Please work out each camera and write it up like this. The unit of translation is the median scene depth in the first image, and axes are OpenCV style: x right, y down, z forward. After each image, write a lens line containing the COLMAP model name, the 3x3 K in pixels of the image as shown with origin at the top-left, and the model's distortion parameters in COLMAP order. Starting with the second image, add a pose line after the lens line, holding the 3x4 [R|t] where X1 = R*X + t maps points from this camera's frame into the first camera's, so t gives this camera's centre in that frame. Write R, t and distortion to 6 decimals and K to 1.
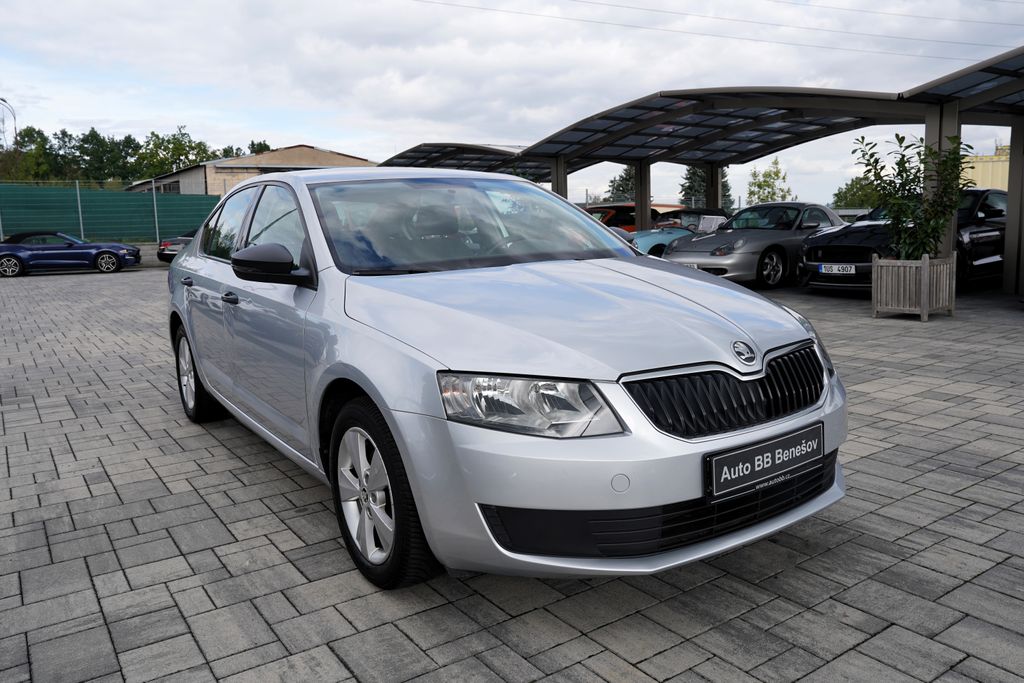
lens RADIAL K [[786.7, 0, 512.0], [0, 786.7, 341.5], [0, 0, 1]] dist [-0.093563, 0.105633]
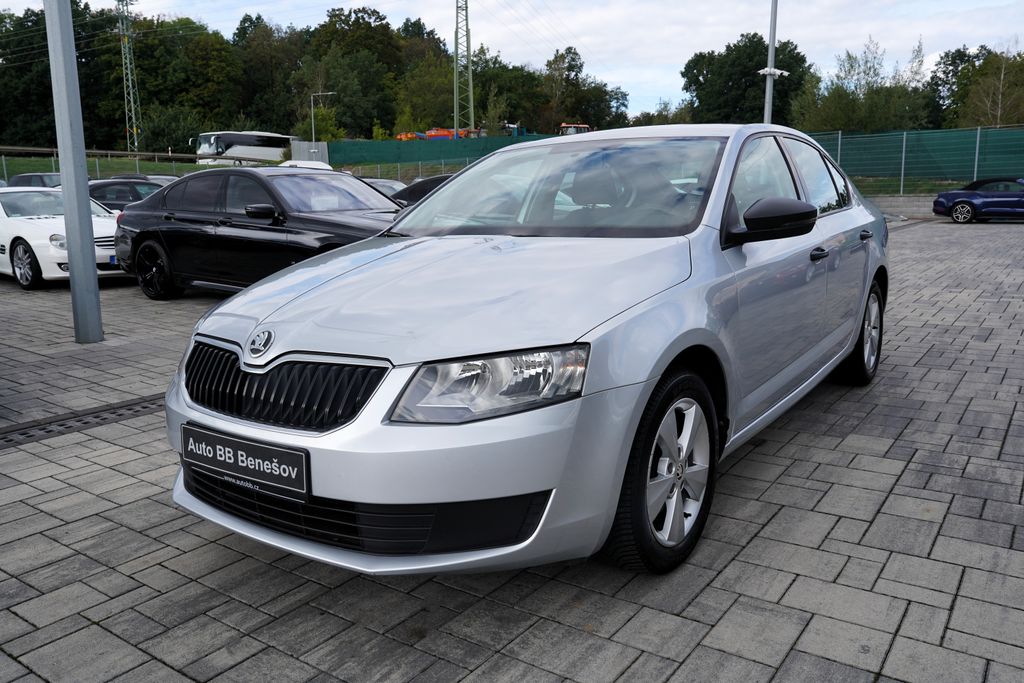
lens RADIAL K [[786.7, 0, 512.0], [0, 786.7, 341.5], [0, 0, 1]] dist [-0.093563, 0.105633]
pose [[0.350738, 0.195743, -0.915788, 1.036058], [-0.130622, 0.978577, 0.159137, -0.145168], [0.927319, 0.063807, 0.368792, 0.768094]]
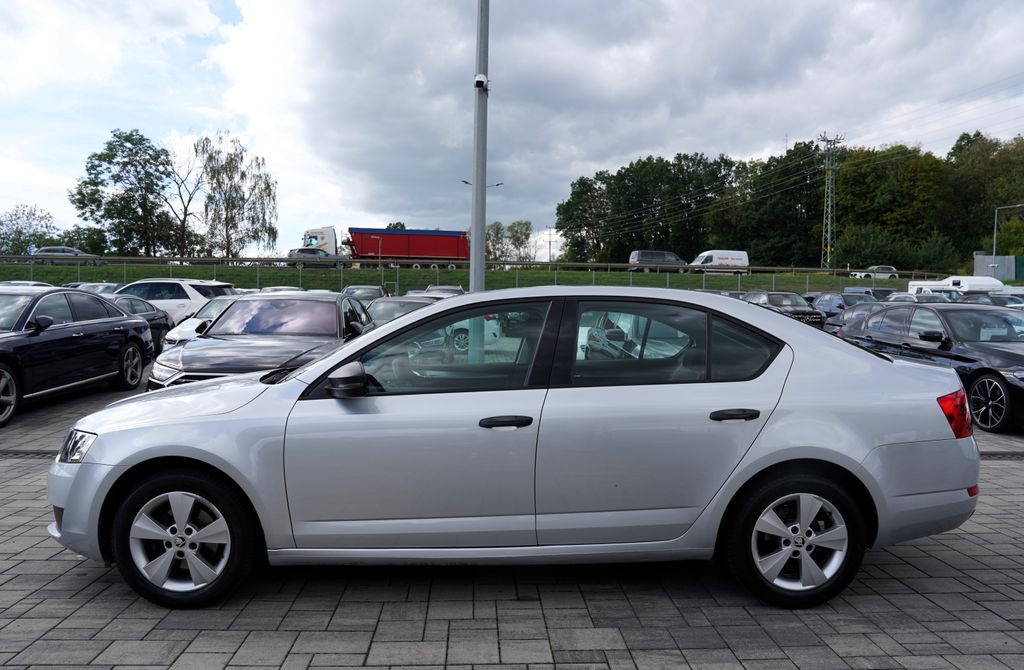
lens RADIAL K [[719.9, 0, 512.0], [0, 719.9, 335.0], [0, 0, 1]] dist [-0.085031, 0.074191]
pose [[-0.520710, 0.058537, -0.851724, 1.044491], [-0.118827, 0.982967, 0.140203, -0.433654], [0.845423, 0.174213, -0.504885, 2.141317]]
